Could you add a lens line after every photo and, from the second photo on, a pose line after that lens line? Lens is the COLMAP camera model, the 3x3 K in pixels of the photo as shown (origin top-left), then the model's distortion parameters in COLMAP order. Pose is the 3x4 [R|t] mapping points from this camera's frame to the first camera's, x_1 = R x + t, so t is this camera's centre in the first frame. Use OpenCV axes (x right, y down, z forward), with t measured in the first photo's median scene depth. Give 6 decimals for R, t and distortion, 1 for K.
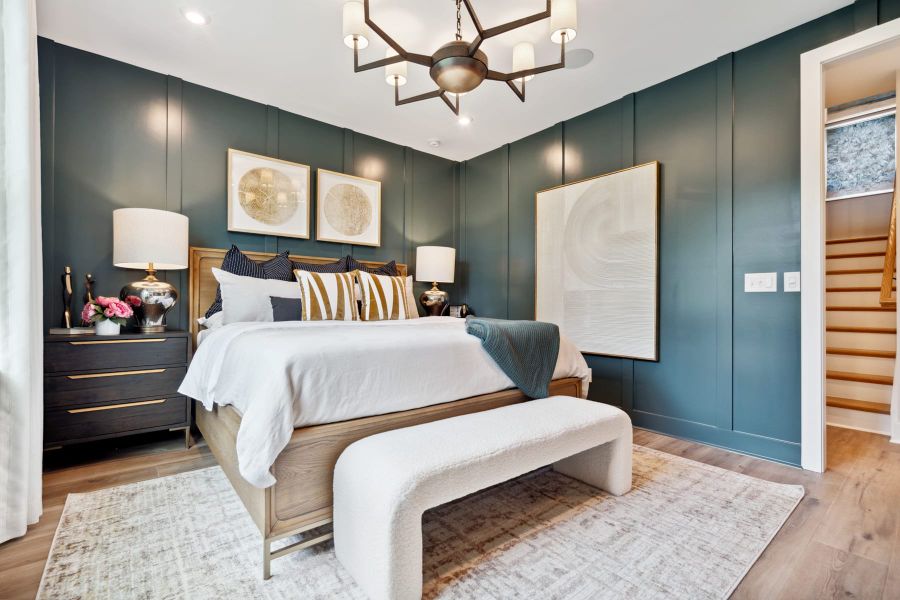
lens RADIAL K [[403.7, 0, 448.4], [0, 403.7, 302.8], [0, 0, 1]] dist [-0.004800, 0.001069]
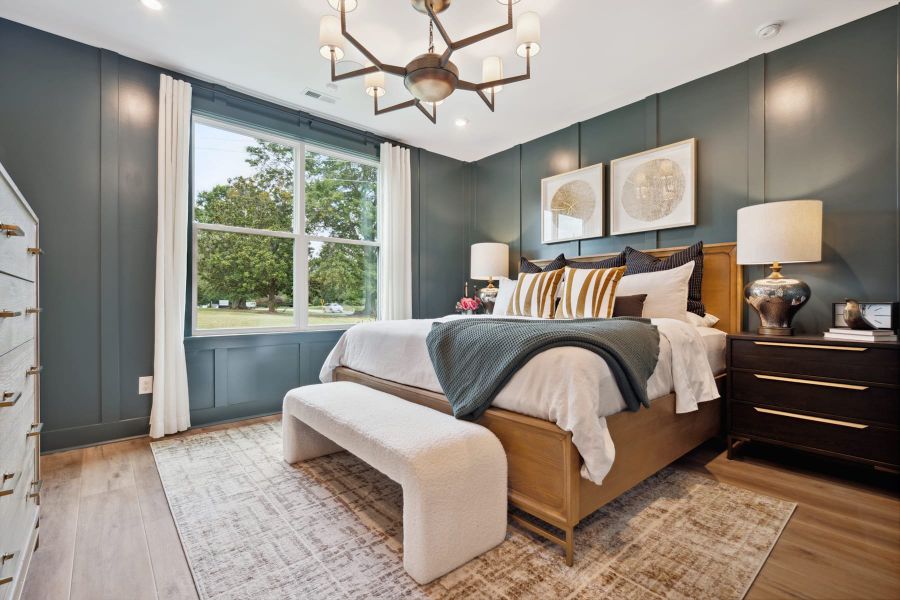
lens RADIAL K [[403.7, 0, 448.0], [0, 403.7, 301.2], [0, 0, 1]] dist [-0.004800, 0.001069]
pose [[0.028847, -0.003981, -0.999576, 0.874248], [0.005164, 0.999979, -0.003833, 0.005636], [0.999570, -0.005051, 0.028867, 0.809759]]
